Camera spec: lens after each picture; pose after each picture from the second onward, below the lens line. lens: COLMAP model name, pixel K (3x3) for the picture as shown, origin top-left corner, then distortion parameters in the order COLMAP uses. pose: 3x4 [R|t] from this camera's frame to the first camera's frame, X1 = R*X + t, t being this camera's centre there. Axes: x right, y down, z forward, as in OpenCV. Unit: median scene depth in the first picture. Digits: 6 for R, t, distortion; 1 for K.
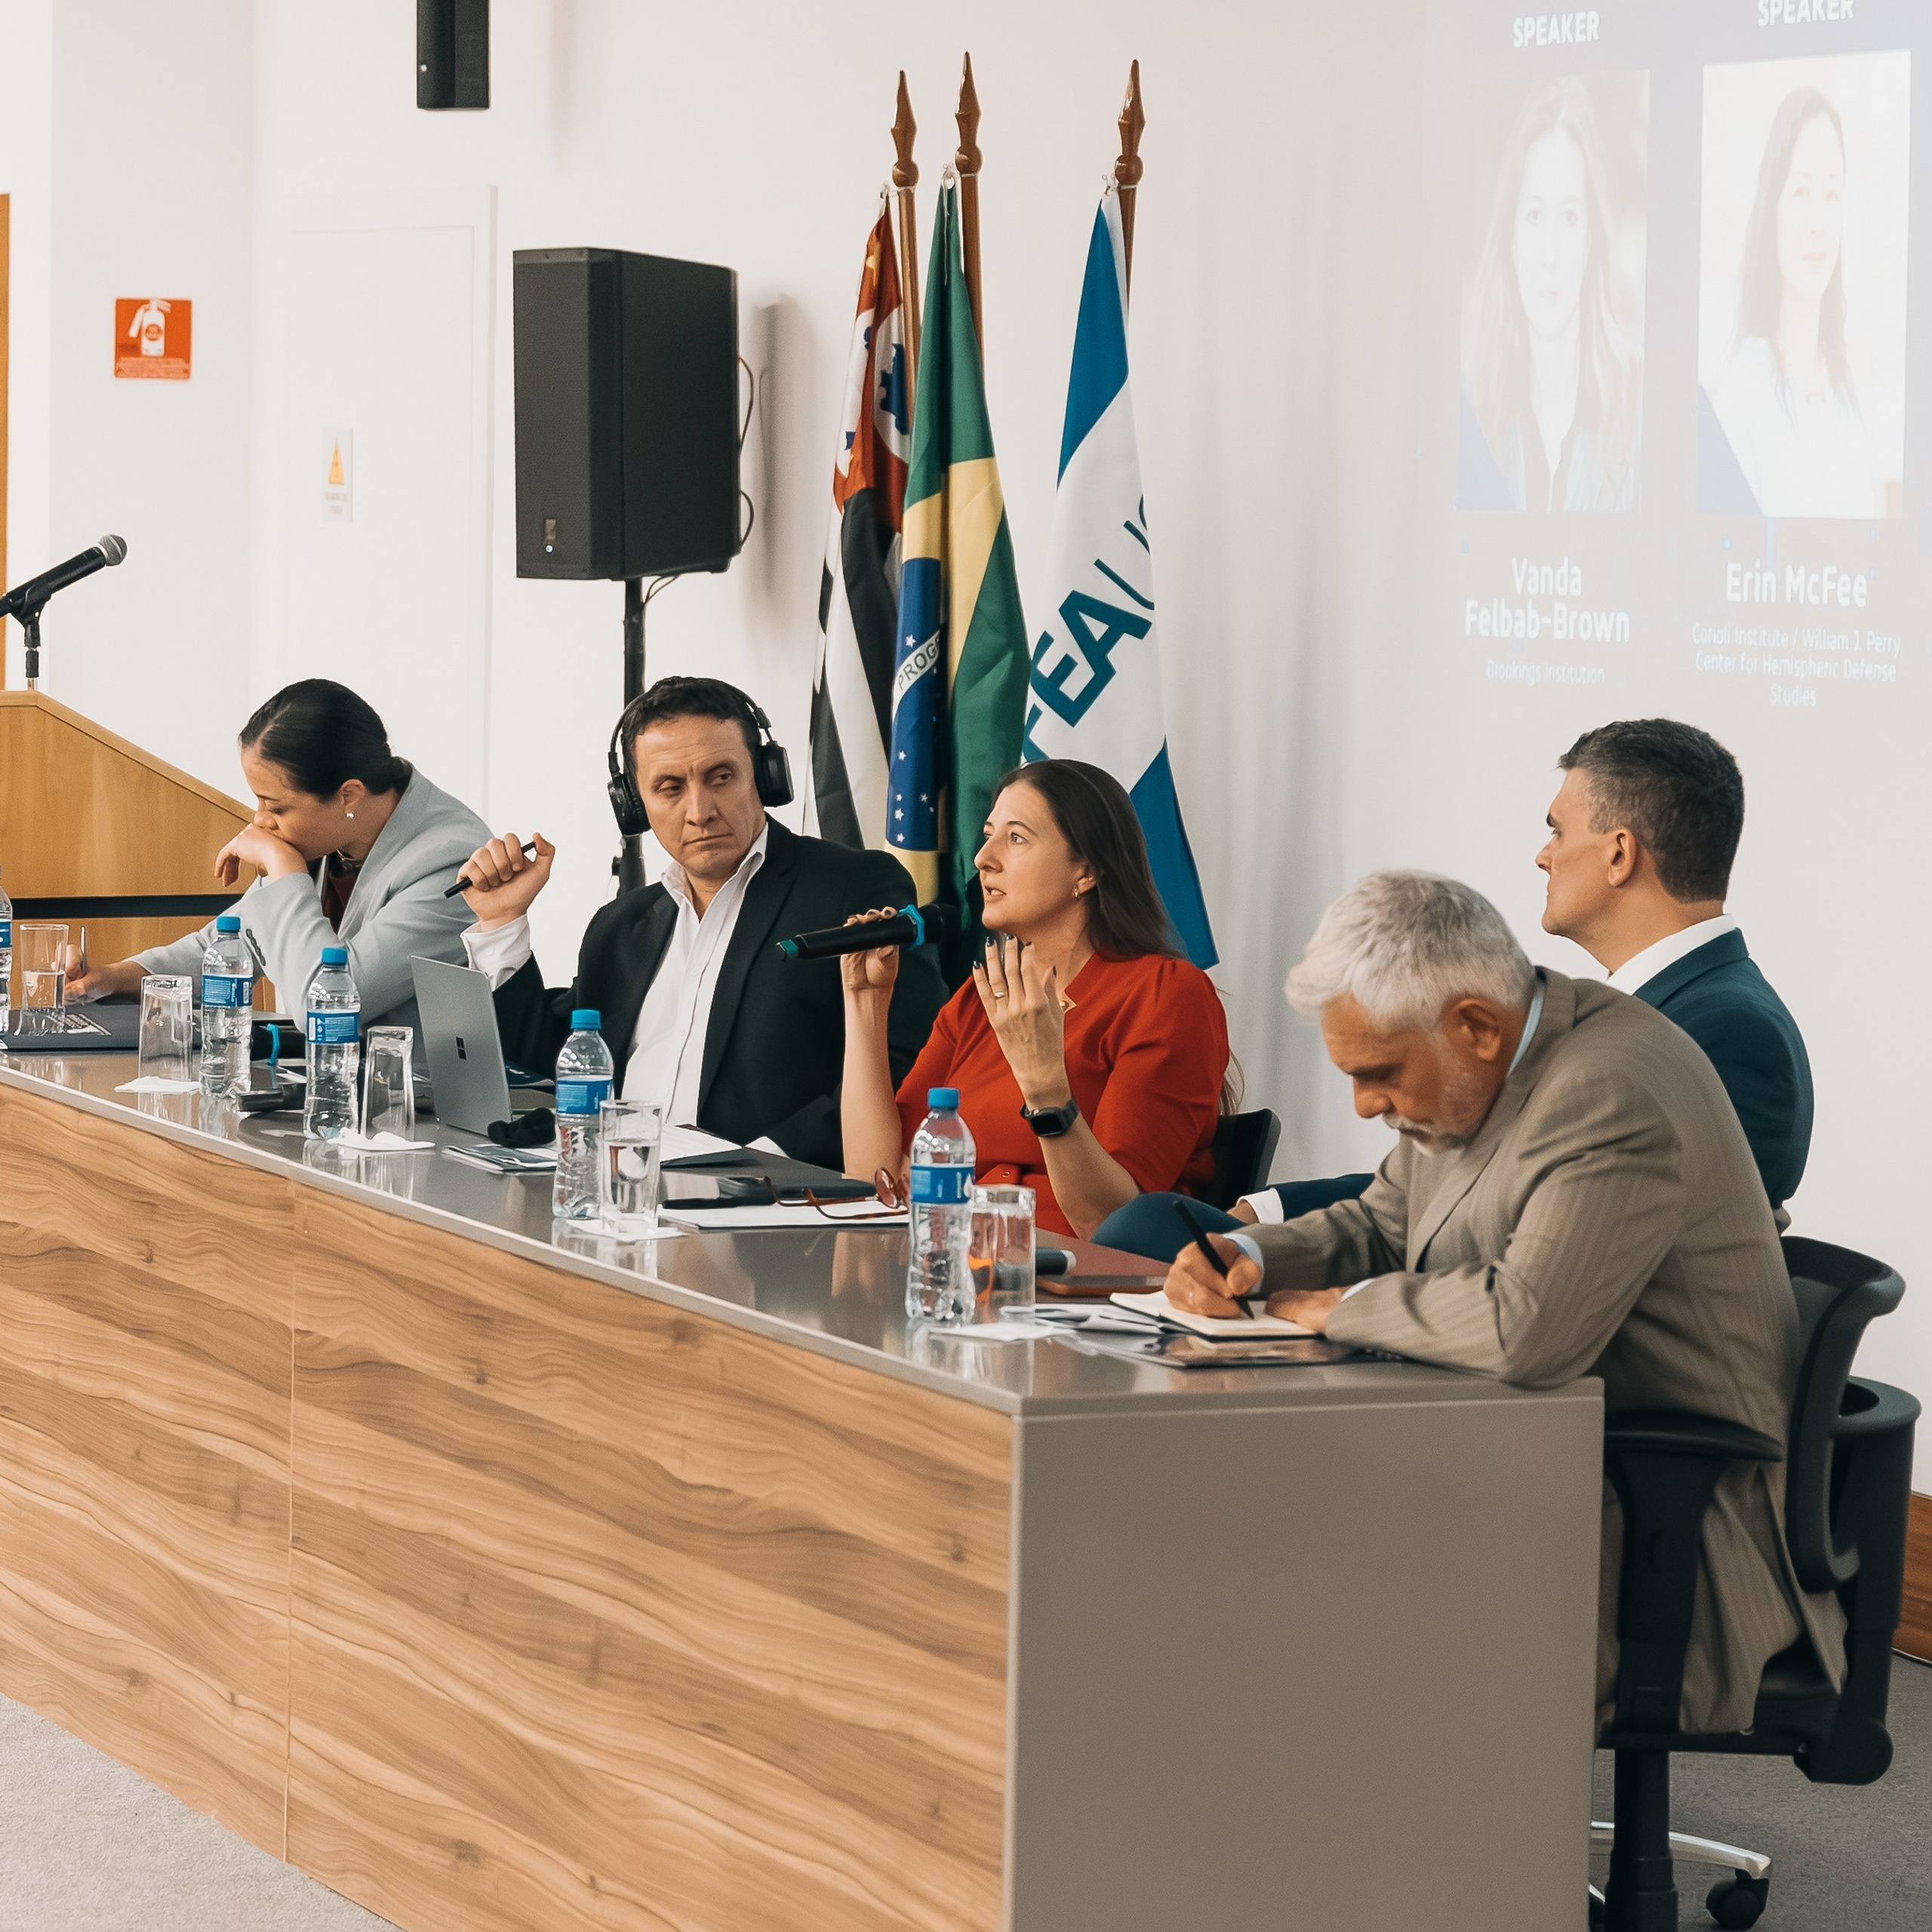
lens RADIAL K [[7734.2, 0, 966.0], [0, 7734.2, 966.0], [0, 0, 1]] dist [-0.257184, 1.816956]
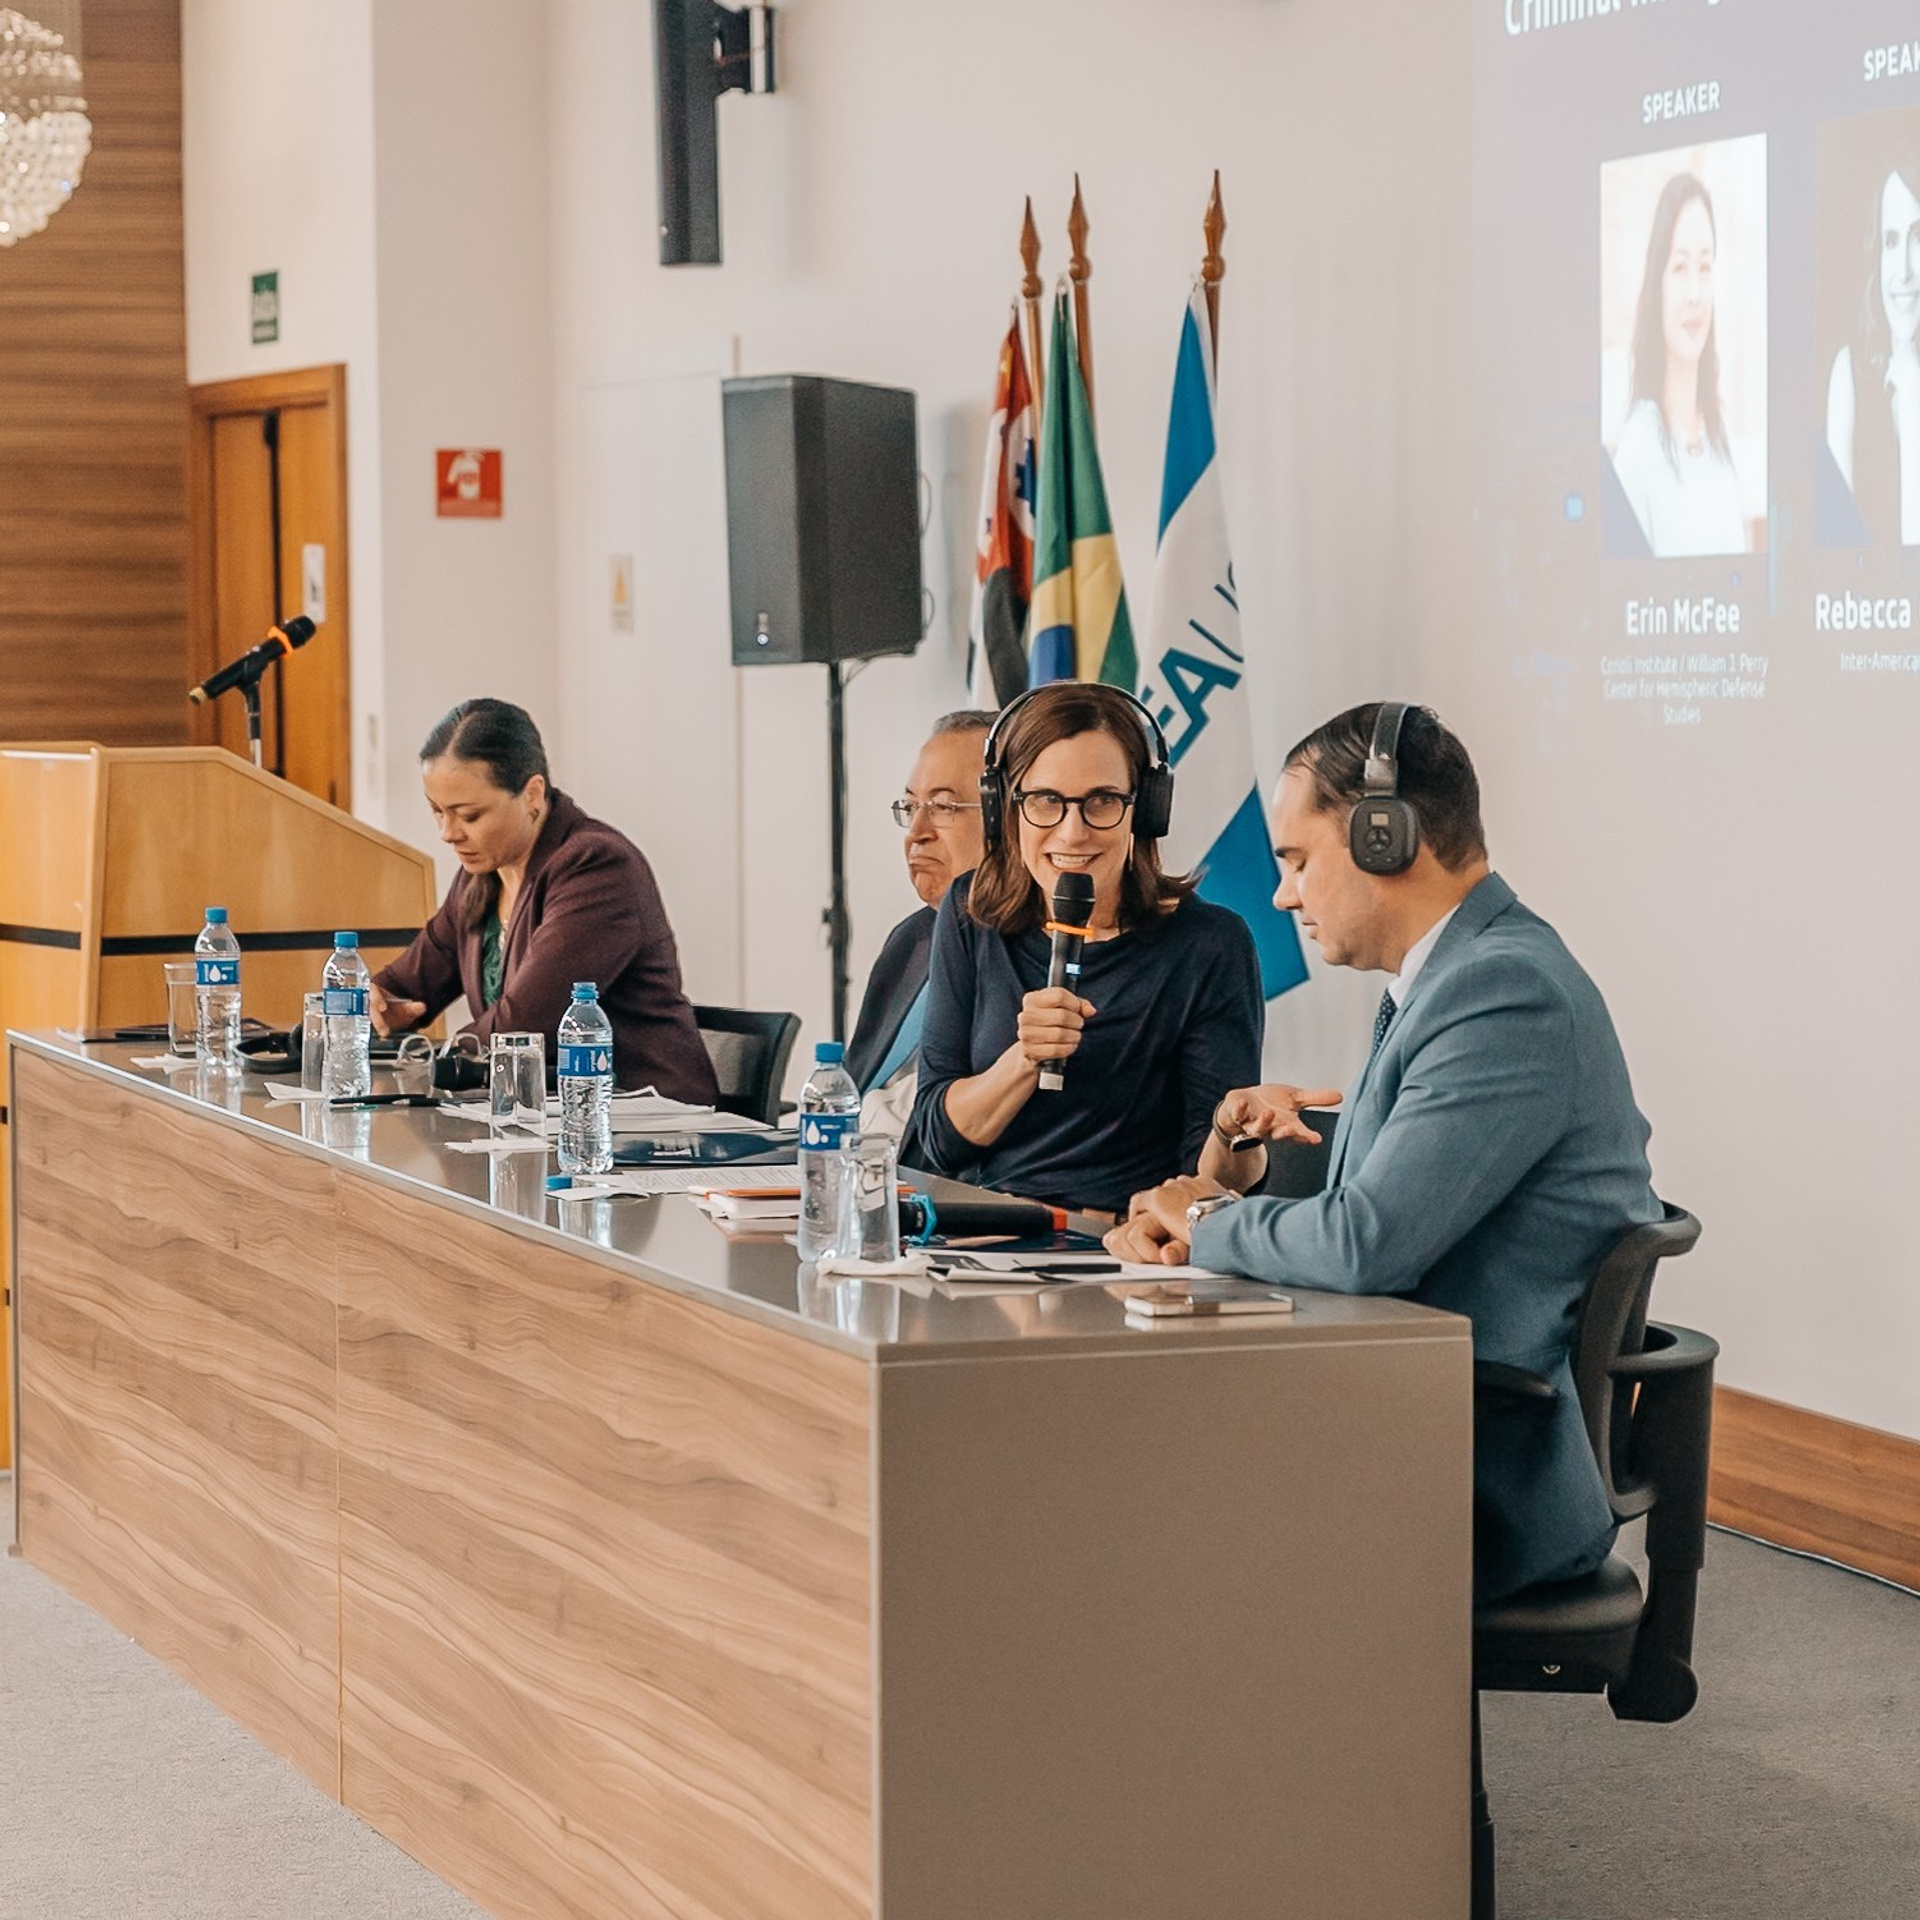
lens RADIAL K [[6092.2, 0, 960.0], [0, 6092.2, 960.0], [0, 0, 1]] dist [-0.049763, 0.827859]
pose [[0.997294, -0.018794, -0.071072, 0.063606], [0.017545, 0.999681, -0.018158, 0.016922], [0.071391, 0.016862, 0.997306, 0.169599]]
